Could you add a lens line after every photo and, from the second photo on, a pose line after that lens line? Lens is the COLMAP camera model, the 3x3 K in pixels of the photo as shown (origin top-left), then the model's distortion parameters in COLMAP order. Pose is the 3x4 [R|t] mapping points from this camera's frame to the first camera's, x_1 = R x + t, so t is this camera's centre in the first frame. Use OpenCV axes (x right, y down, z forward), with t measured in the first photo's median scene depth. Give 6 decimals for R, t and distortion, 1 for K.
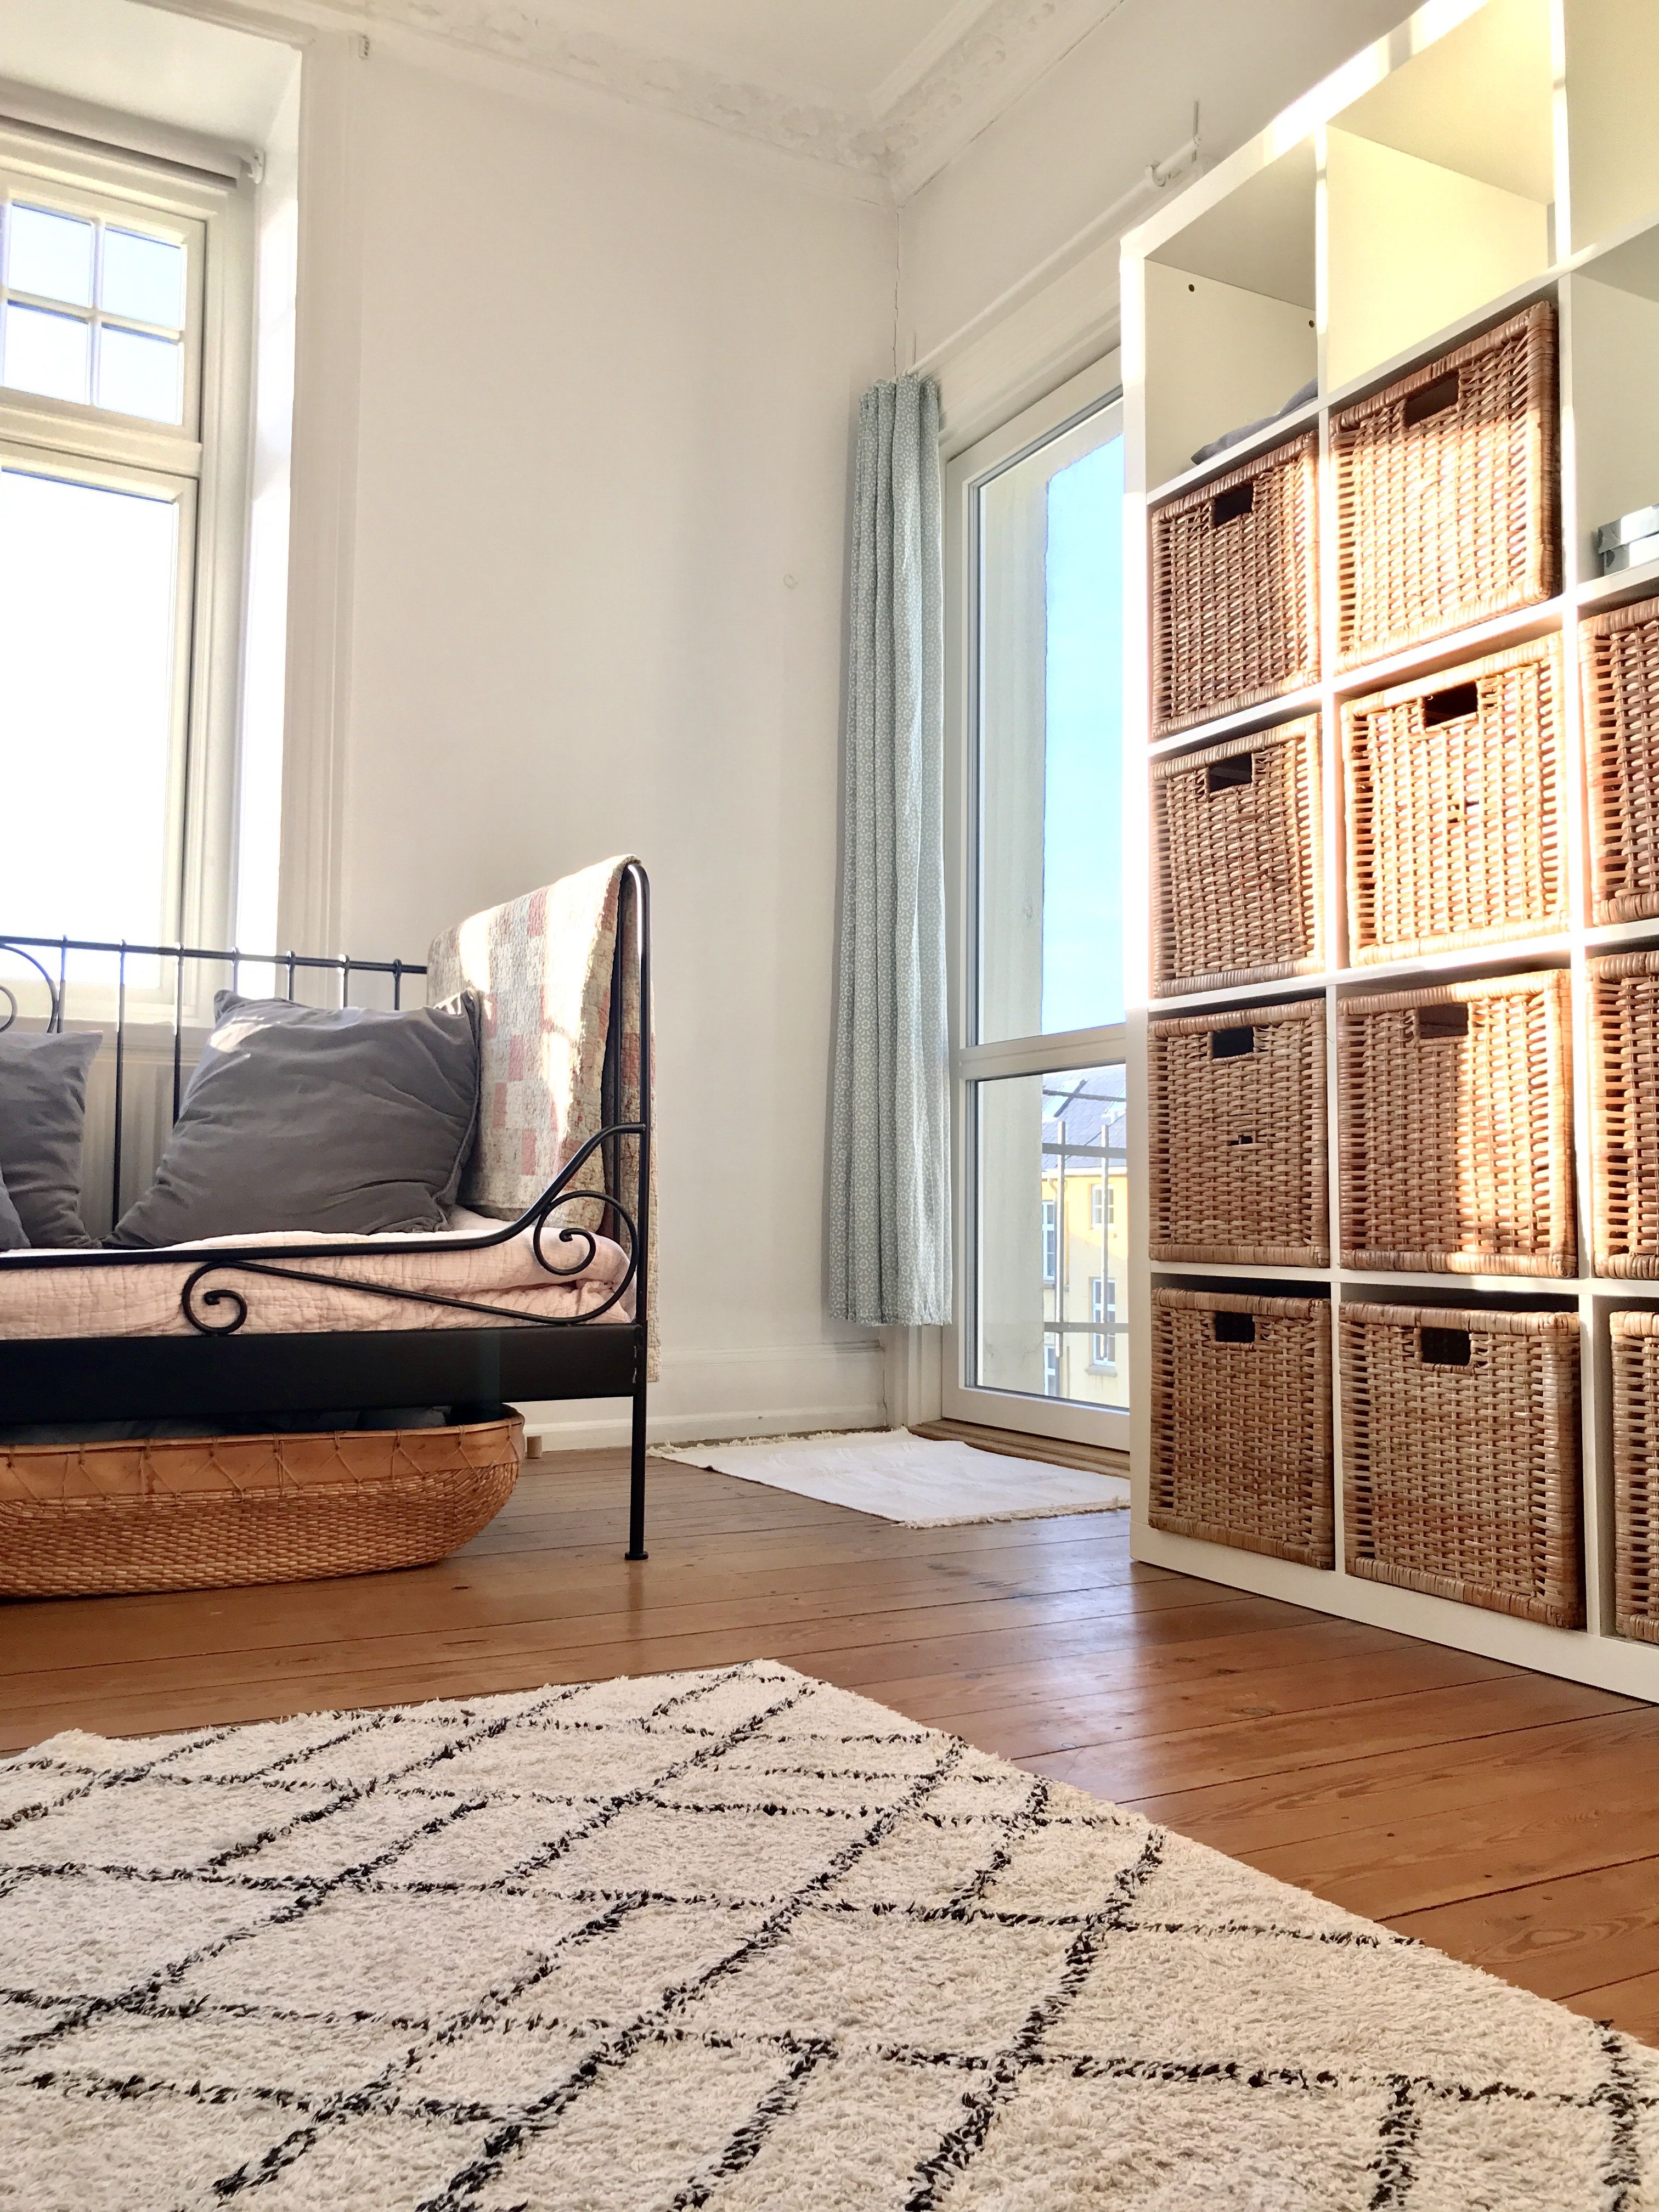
lens RADIAL K [[1818.0, 0, 821.7], [0, 1818.0, 1092.6], [0, 0, 1]] dist [-0.006991, -0.000680]
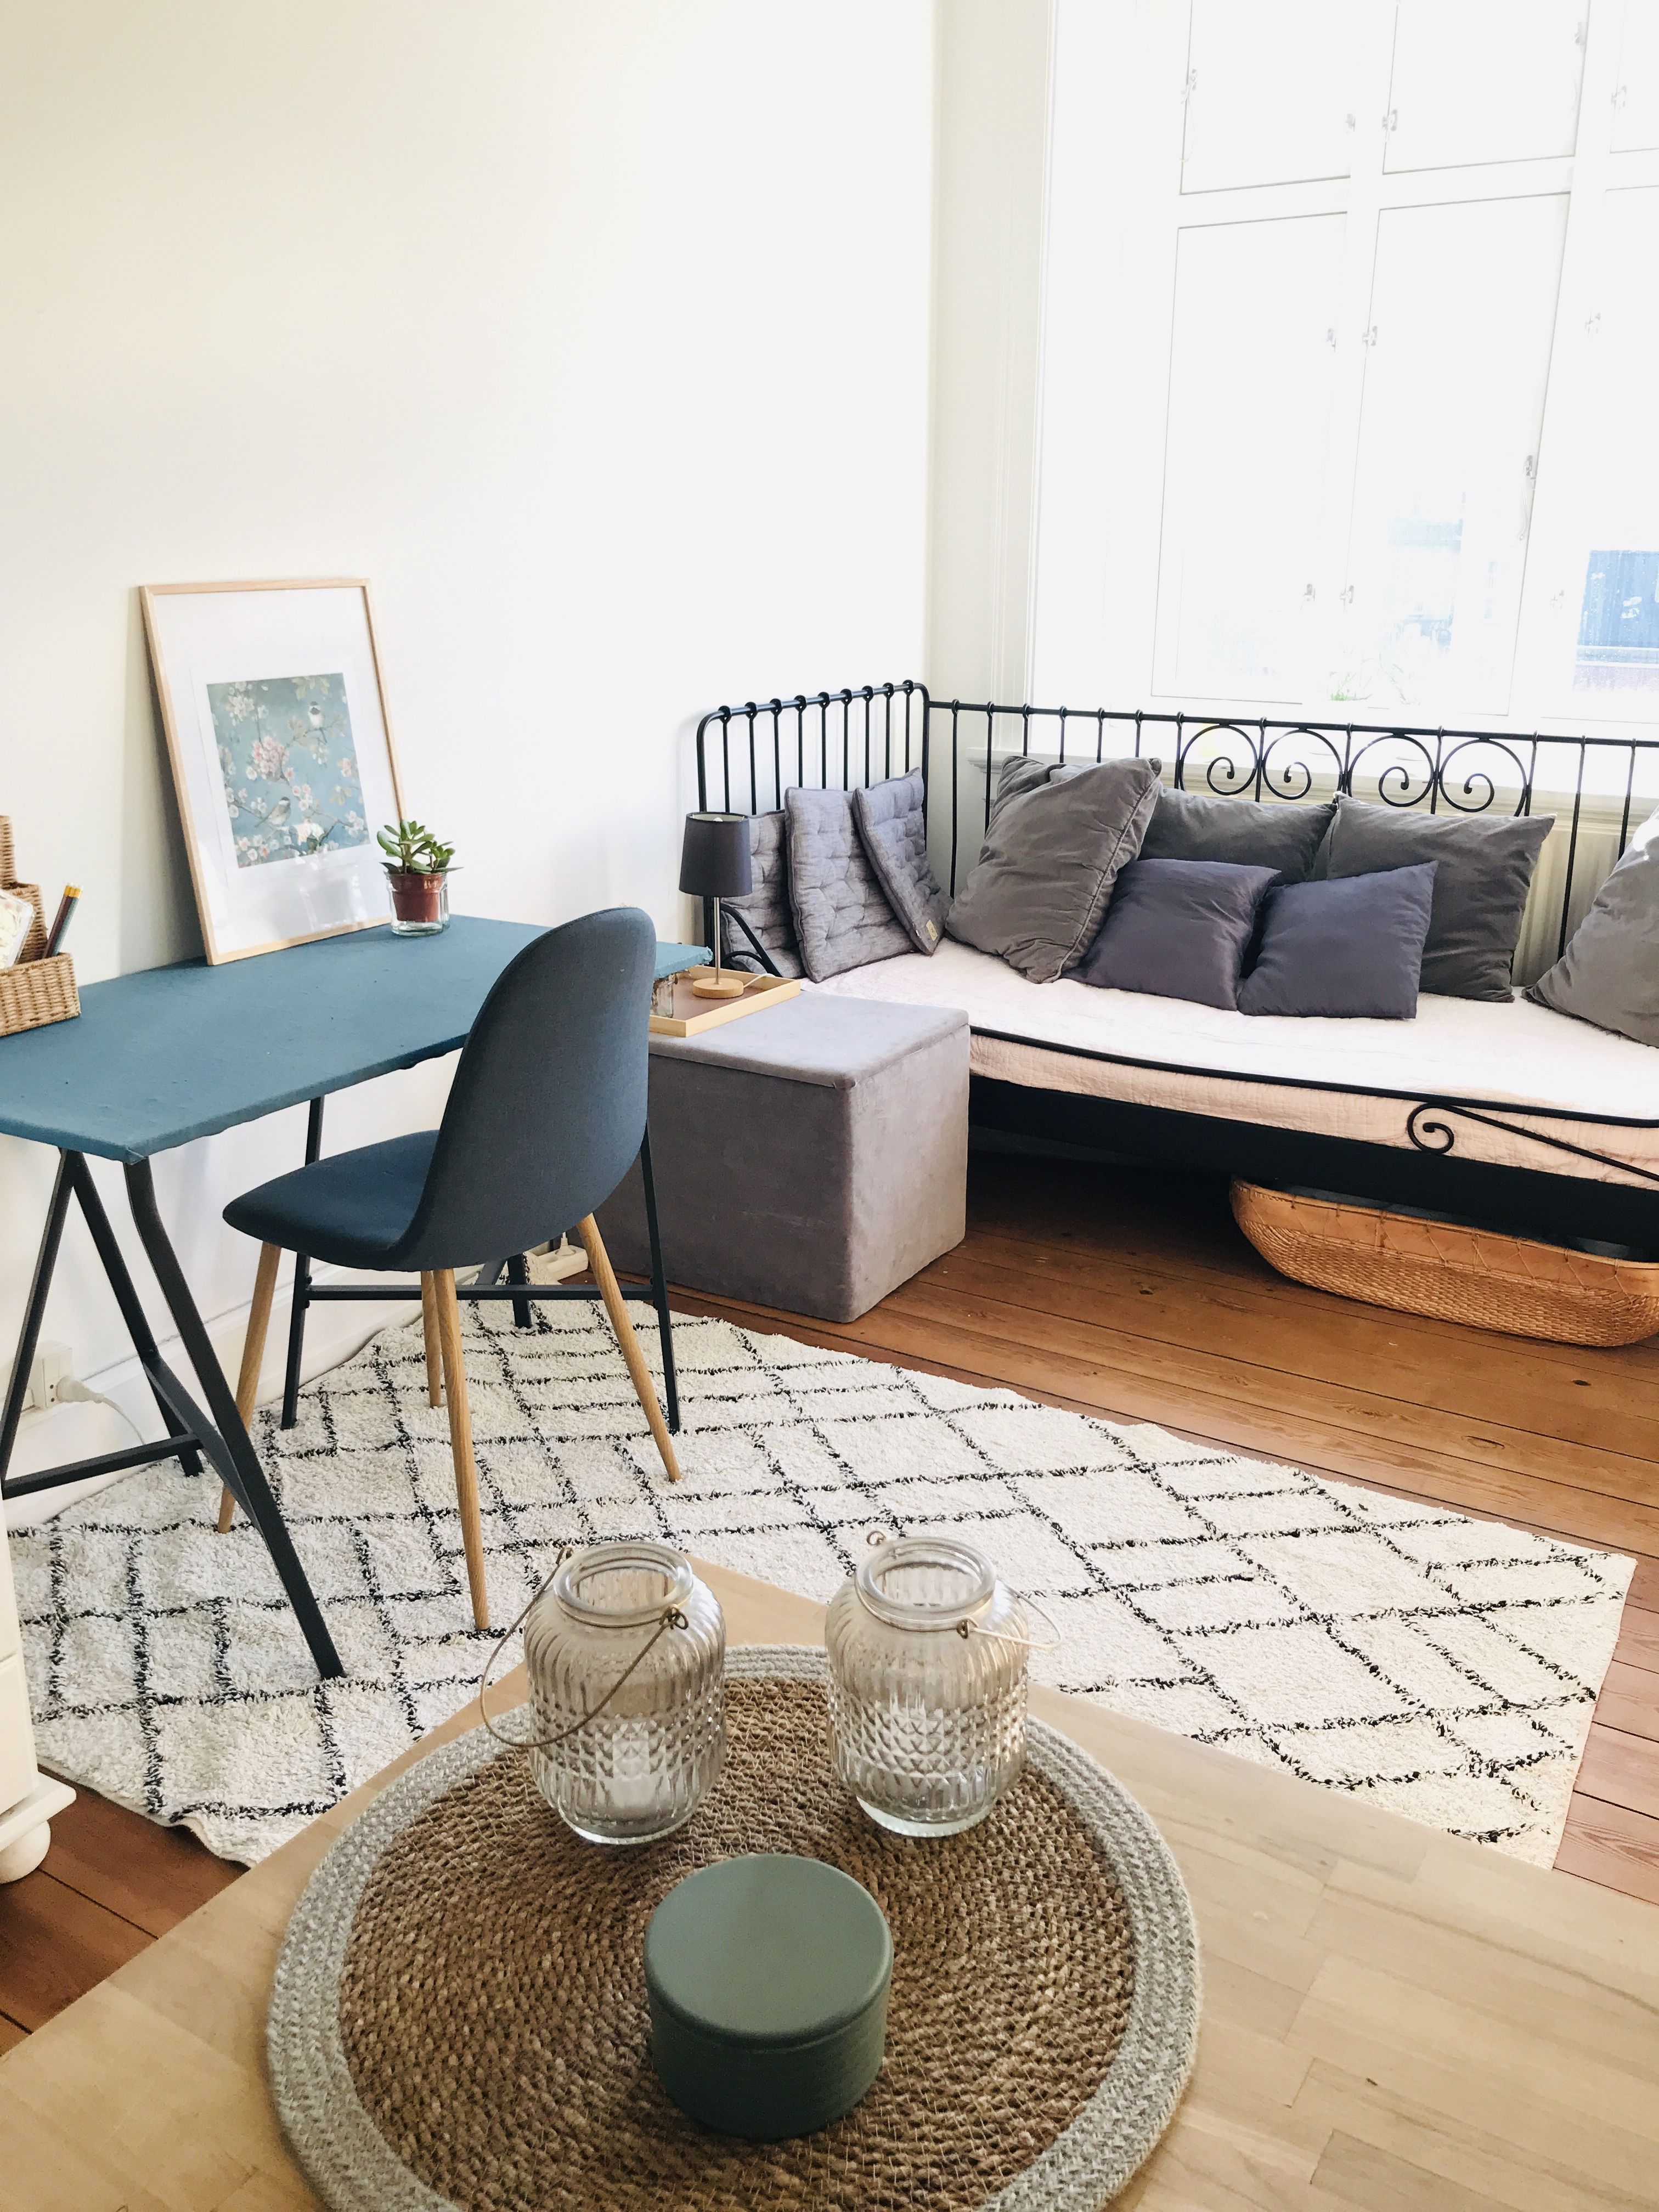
lens RADIAL K [[1818.0, 0, 828.5], [0, 1818.0, 1114.7], [0, 0, 1]] dist [-0.006991, -0.000680]
pose [[0.481639, 0.261366, -0.836488, 0.582762], [0.068190, 0.940421, 0.333104, -0.379107], [0.873713, -0.217476, 0.435121, 0.013799]]
